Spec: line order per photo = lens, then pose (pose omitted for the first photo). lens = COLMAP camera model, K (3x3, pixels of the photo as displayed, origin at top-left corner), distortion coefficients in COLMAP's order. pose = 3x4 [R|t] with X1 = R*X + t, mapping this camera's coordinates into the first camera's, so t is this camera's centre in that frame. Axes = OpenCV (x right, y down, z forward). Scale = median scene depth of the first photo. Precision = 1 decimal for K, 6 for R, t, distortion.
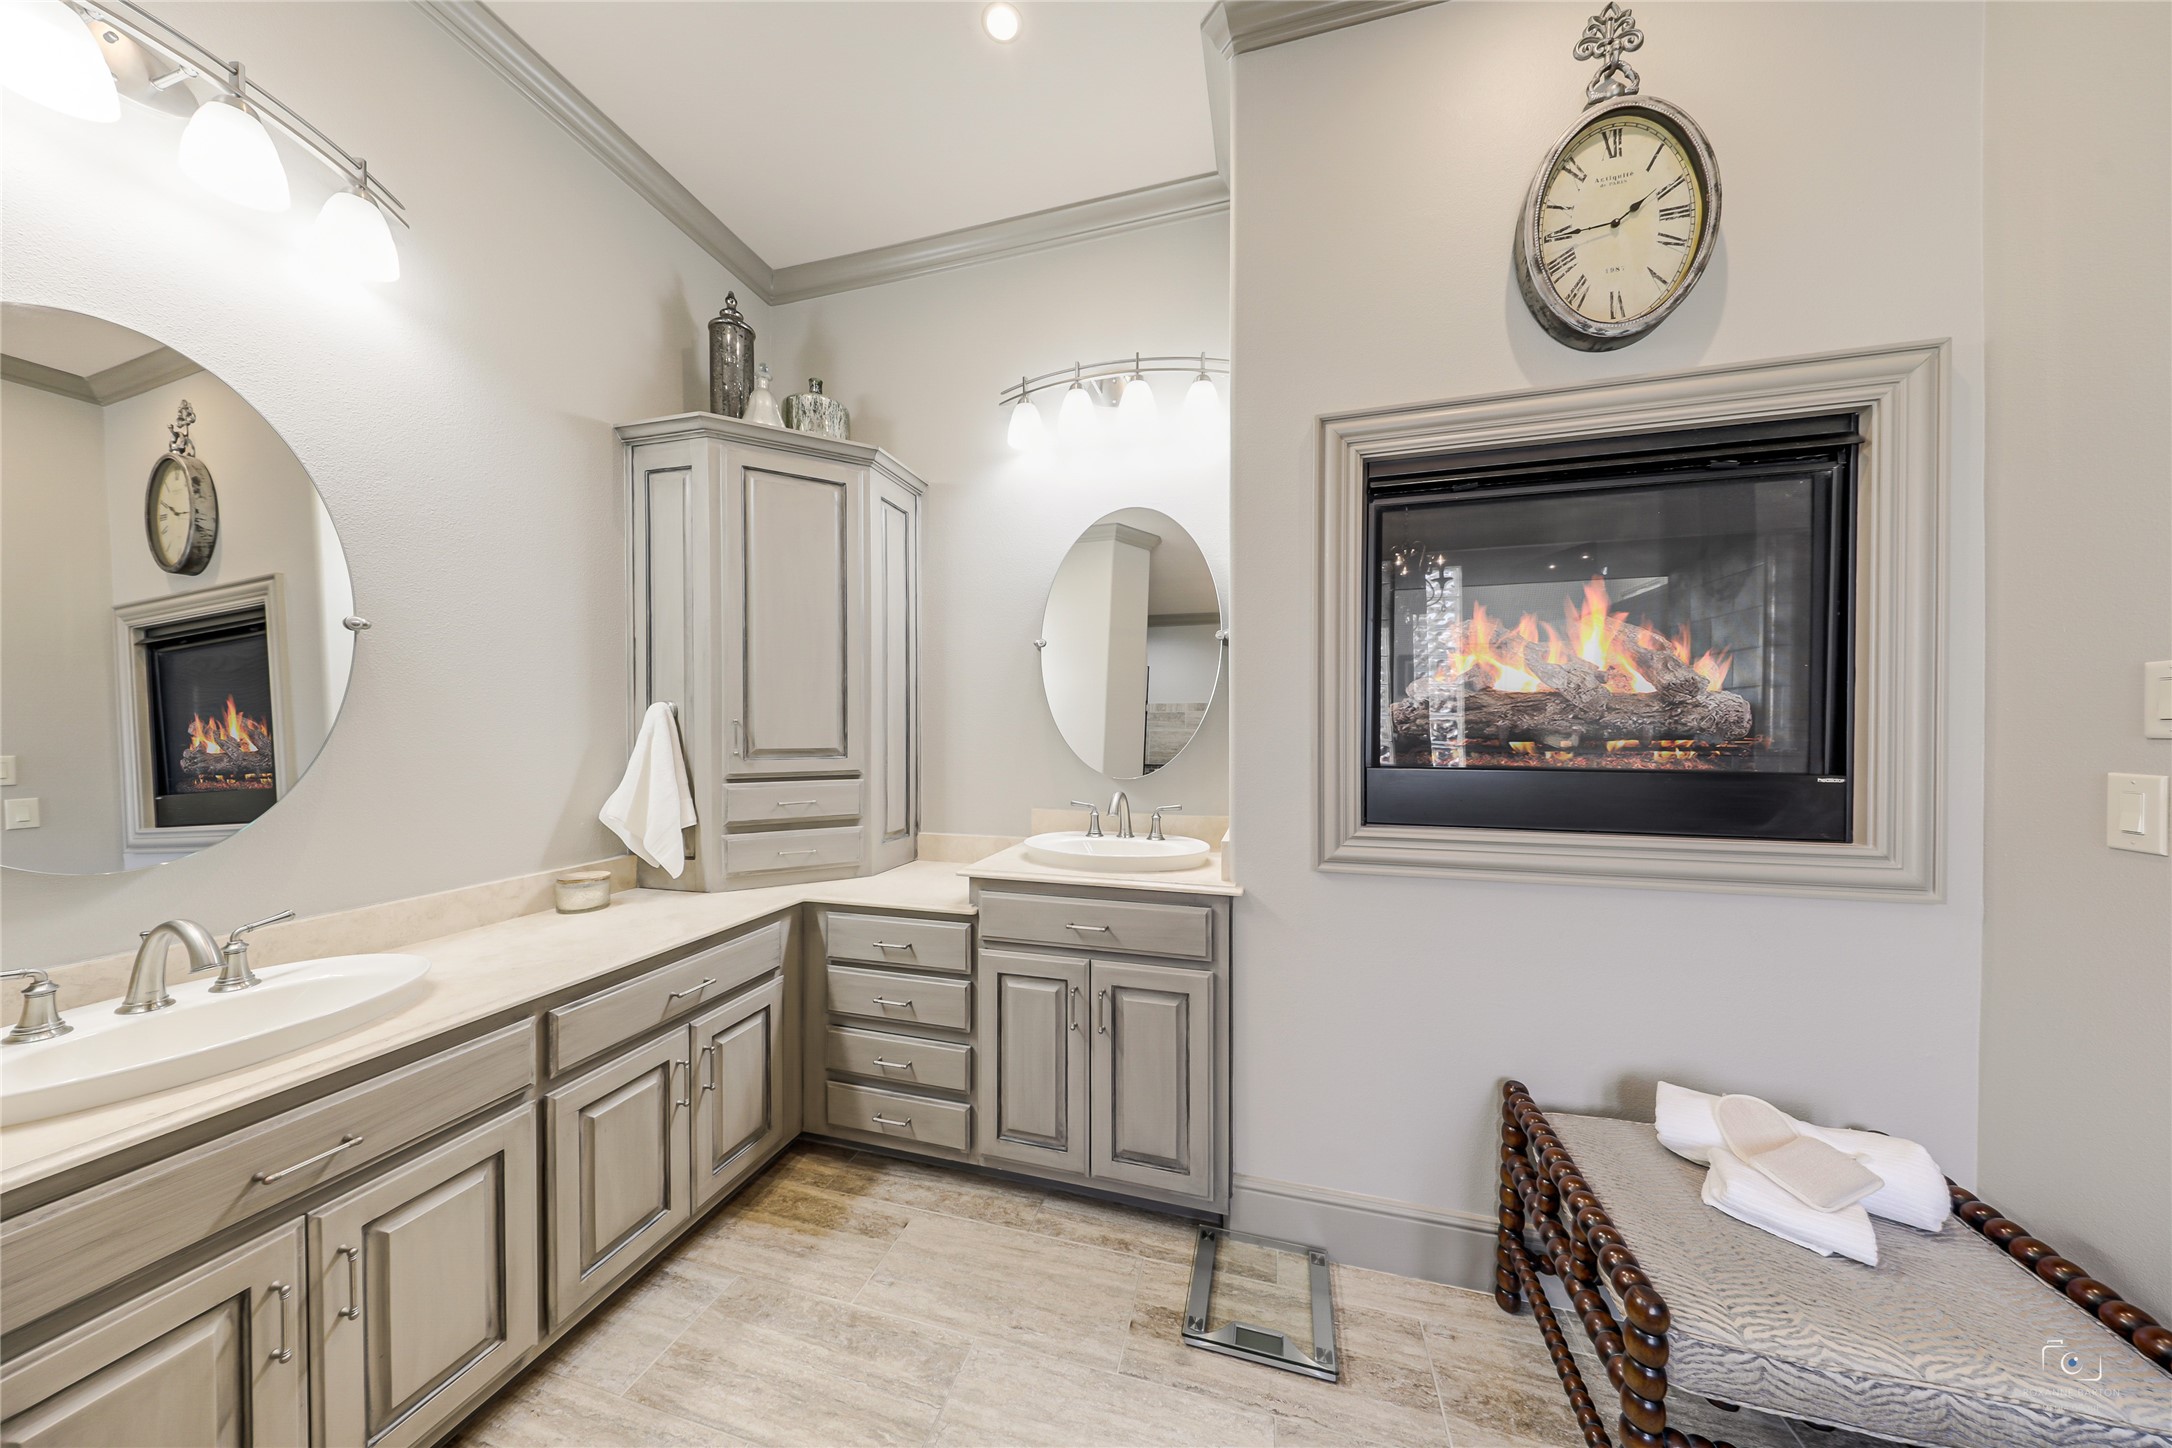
lens RADIAL K [[672.1, 0, 1085.4], [0, 672.1, 736.4], [0, 0, 1]] dist [0.000624, -0.000033]
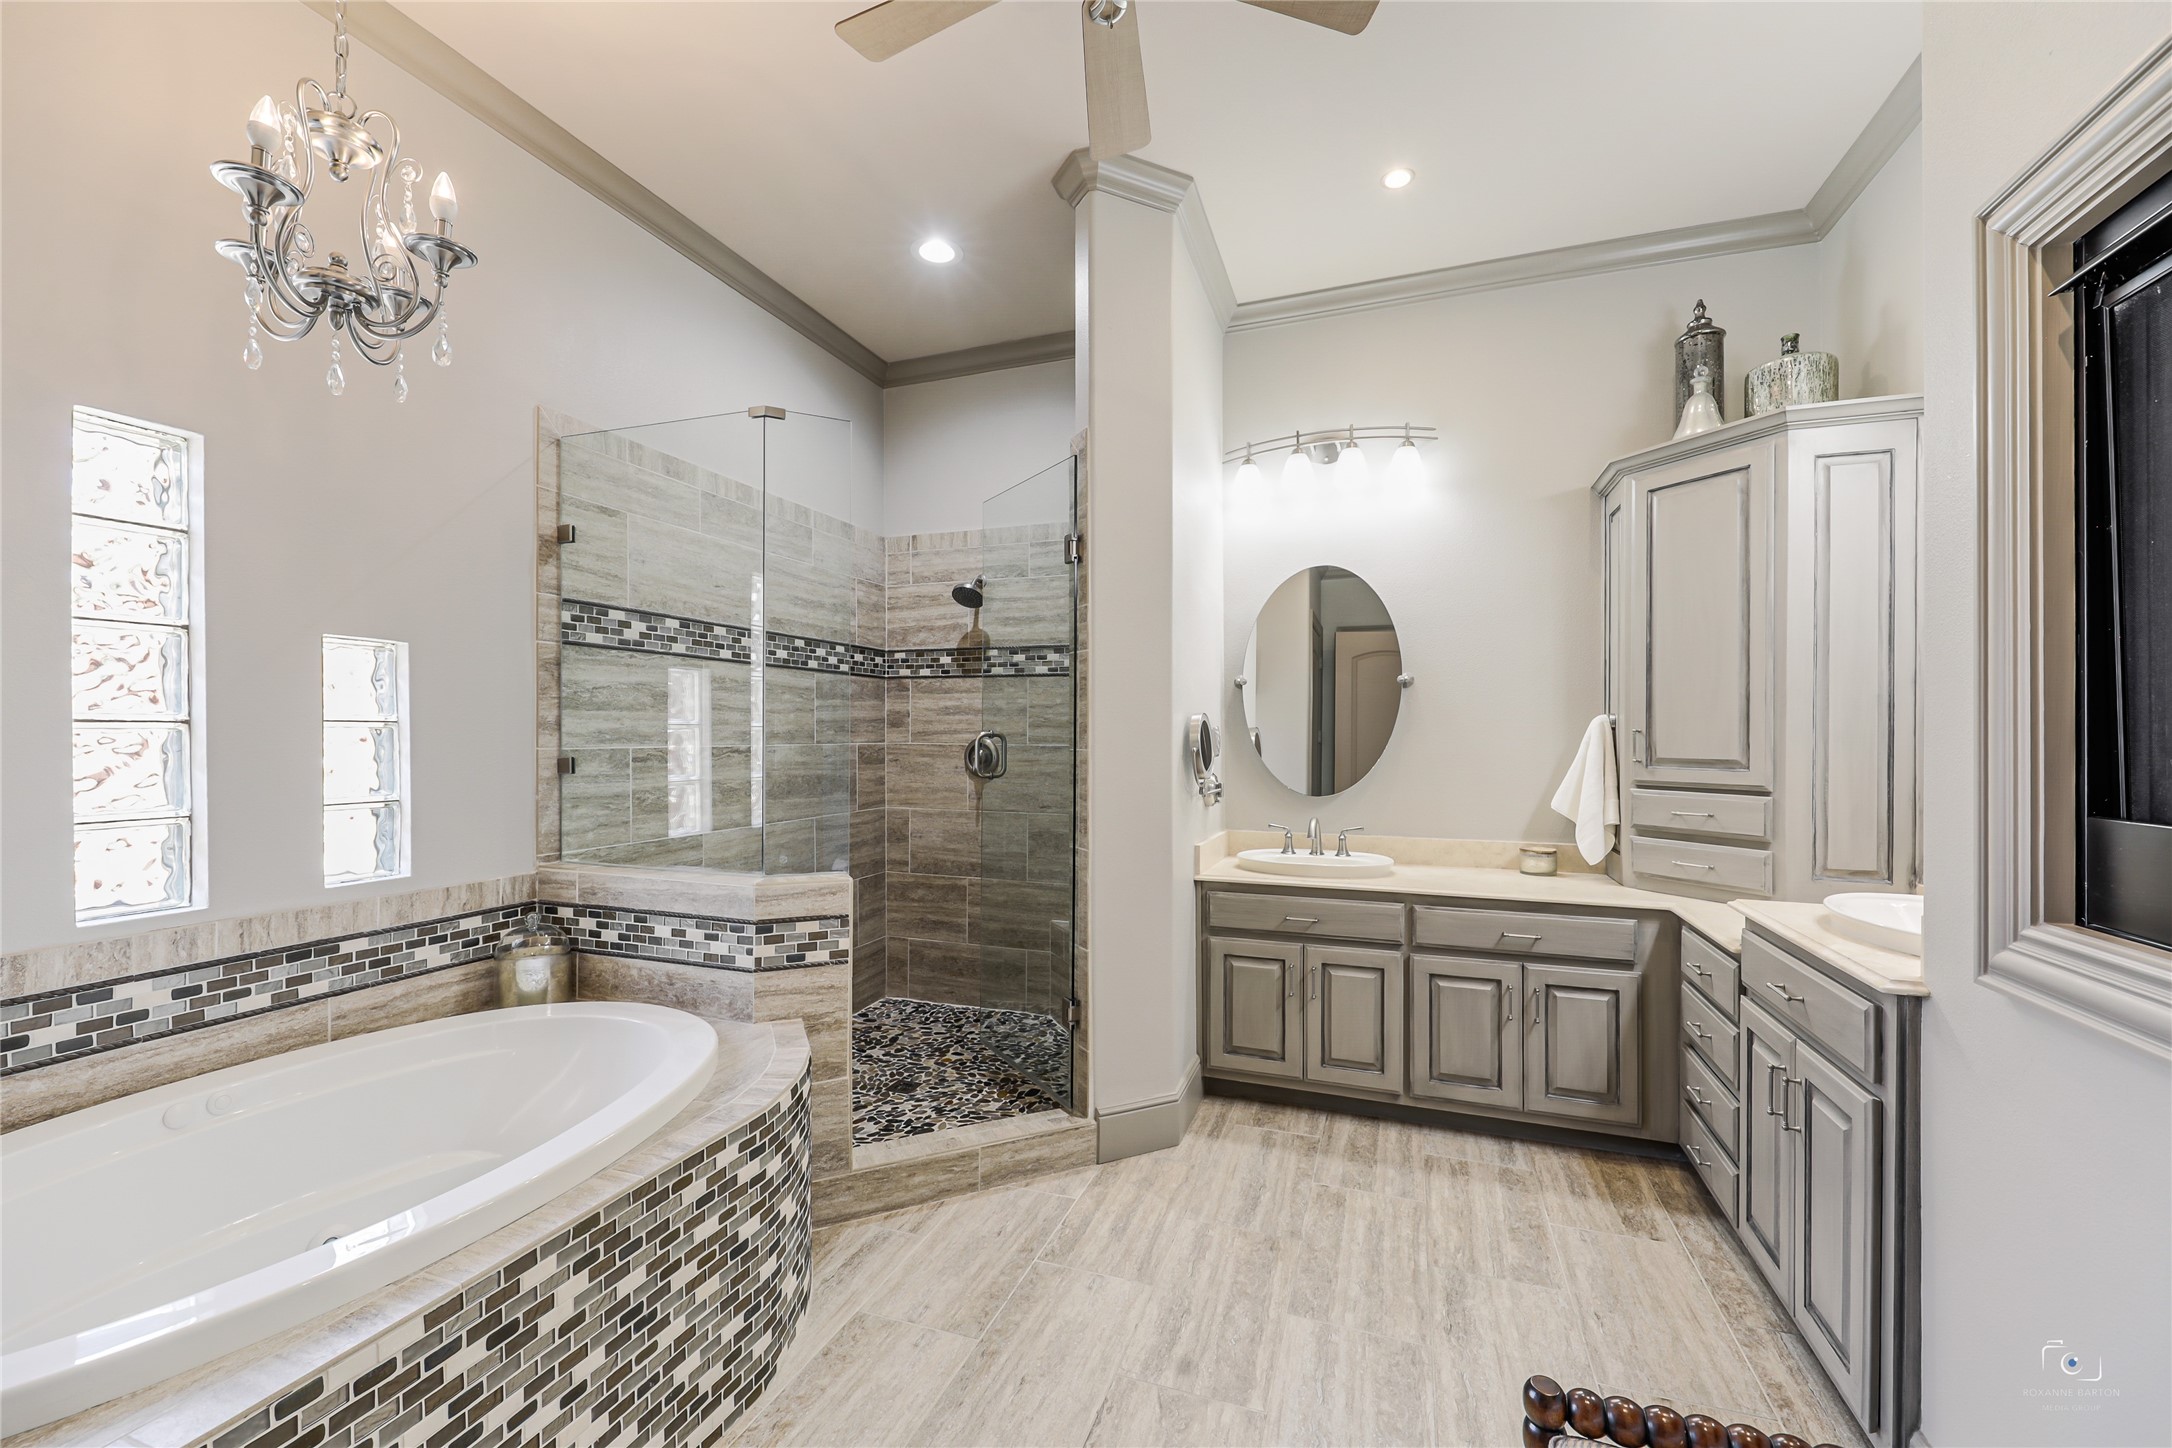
lens RADIAL K [[832.5, 0, 1079.1], [0, 832.5, 734.5], [0, 0, 1]] dist [0.000452, -0.000081]
pose [[-0.066830, 0.002552, -0.997761, 0.990504], [-0.011114, 0.999933, 0.003302, -0.013330], [0.997702, 0.011309, -0.066797, 0.219041]]
